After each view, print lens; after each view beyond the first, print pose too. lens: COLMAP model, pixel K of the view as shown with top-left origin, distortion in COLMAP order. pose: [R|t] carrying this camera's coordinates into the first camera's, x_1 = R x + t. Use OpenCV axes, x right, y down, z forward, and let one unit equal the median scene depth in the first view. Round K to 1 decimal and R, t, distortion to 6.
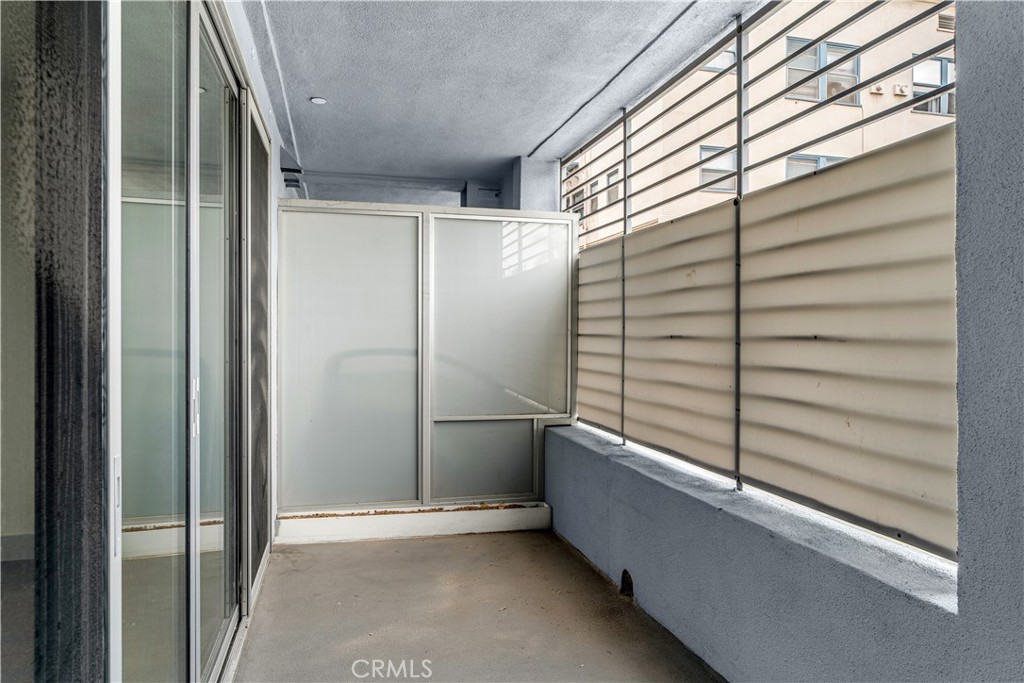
lens RADIAL K [[663.5, 0, 508.1], [0, 663.5, 339.6], [0, 0, 1]] dist [0.005502, 0.000297]
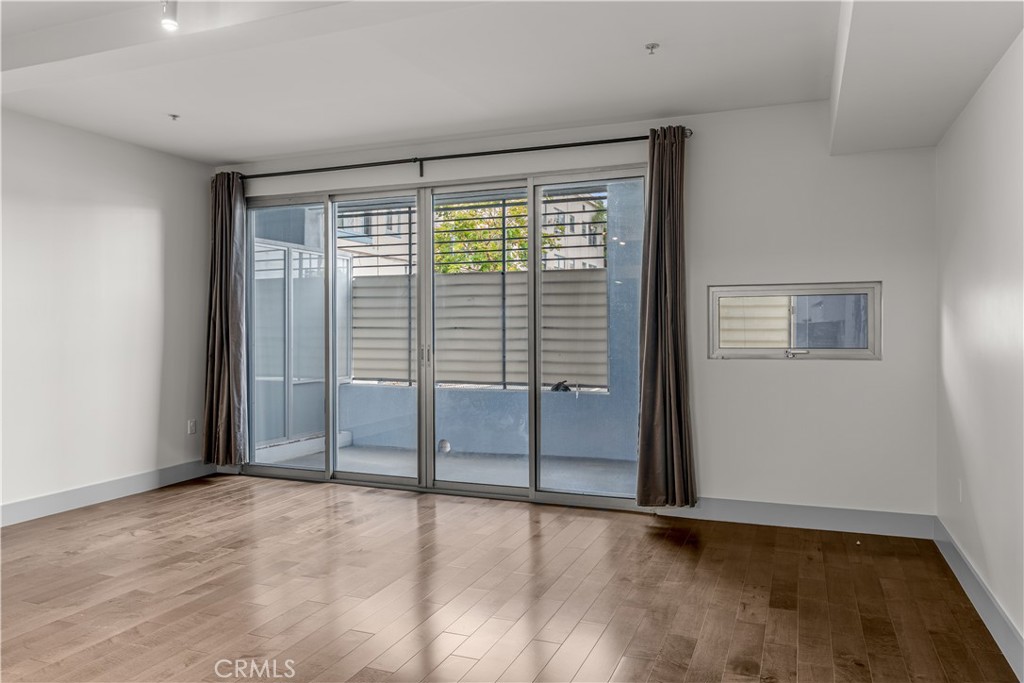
lens RADIAL K [[738.6, 0, 513.5], [0, 738.6, 335.6], [0, 0, 1]] dist [0.003806, 0.000783]
pose [[0.582514, -0.013419, 0.812710, -1.206082], [0.011153, 0.999902, 0.008516, 0.001841], [-0.812744, 0.004104, 0.582606, -0.412156]]
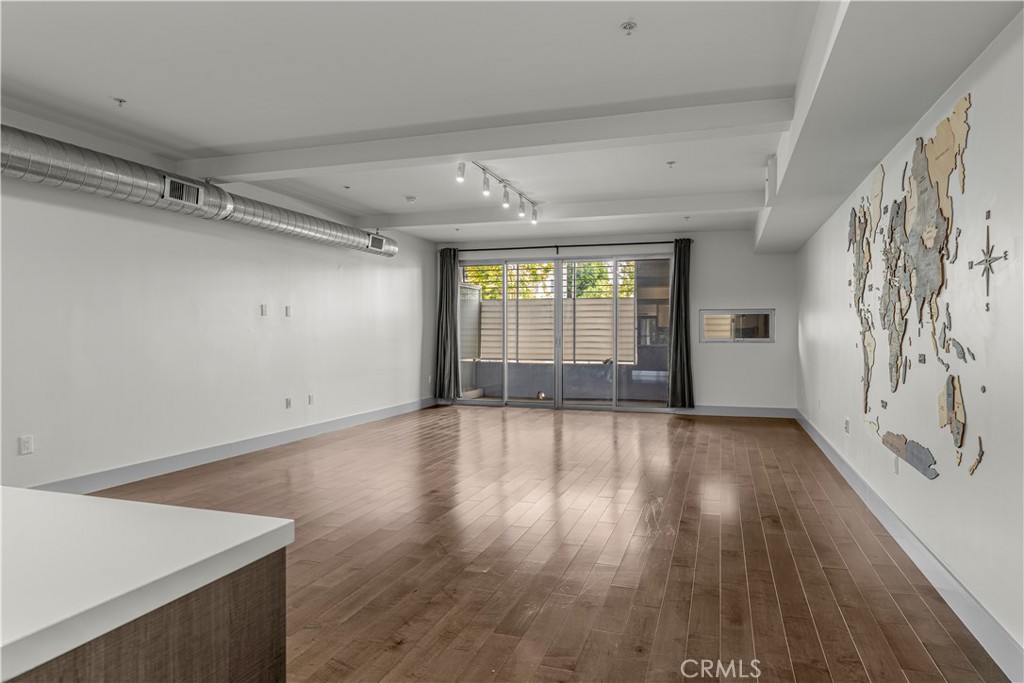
lens RADIAL K [[663.5, 0, 512.1], [0, 663.5, 334.4], [0, 0, 1]] dist [0.005502, 0.000297]
pose [[0.529949, -0.005476, 0.848012, -2.348315], [0.007538, 0.999970, 0.001746, 0.012976], [-0.847996, 0.005467, 0.529974, -0.649207]]
